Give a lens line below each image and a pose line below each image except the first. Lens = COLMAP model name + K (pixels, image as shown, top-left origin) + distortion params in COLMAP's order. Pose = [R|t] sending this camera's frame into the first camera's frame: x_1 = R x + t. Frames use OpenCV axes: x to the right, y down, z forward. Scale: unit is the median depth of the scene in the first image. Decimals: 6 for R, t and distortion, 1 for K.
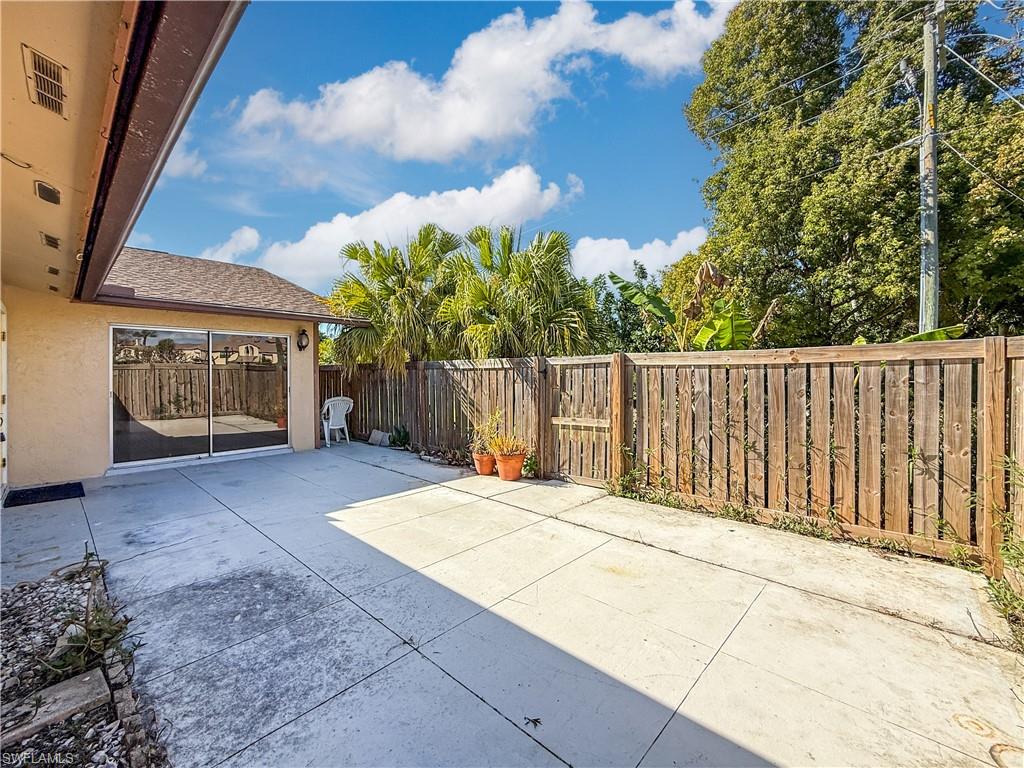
lens RADIAL K [[416.2, 0, 511.7], [0, 416.2, 380.2], [0, 0, 1]] dist [-0.004912, 0.000396]
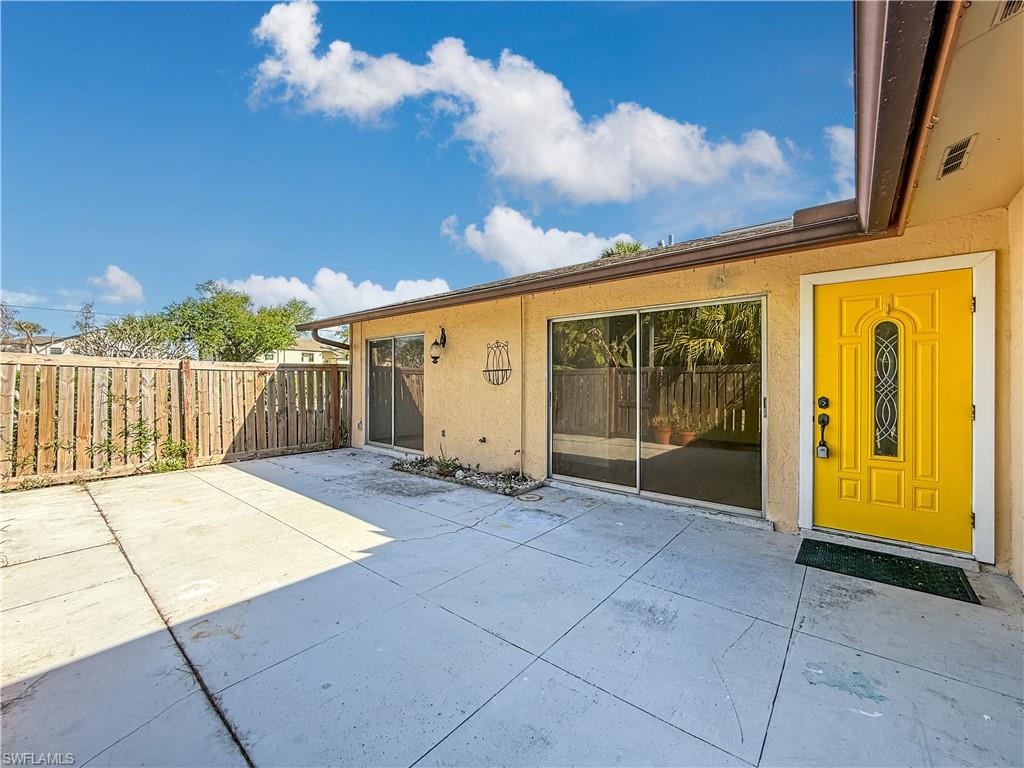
lens RADIAL K [[416.2, 0, 512.0], [0, 416.2, 381.6], [0, 0, 1]] dist [-0.004912, 0.000396]
pose [[-0.998959, -0.002948, -0.045516, -0.777894], [-0.003680, 0.999865, 0.016006, -0.008041], [0.045463, 0.016157, -0.998835, 2.206230]]
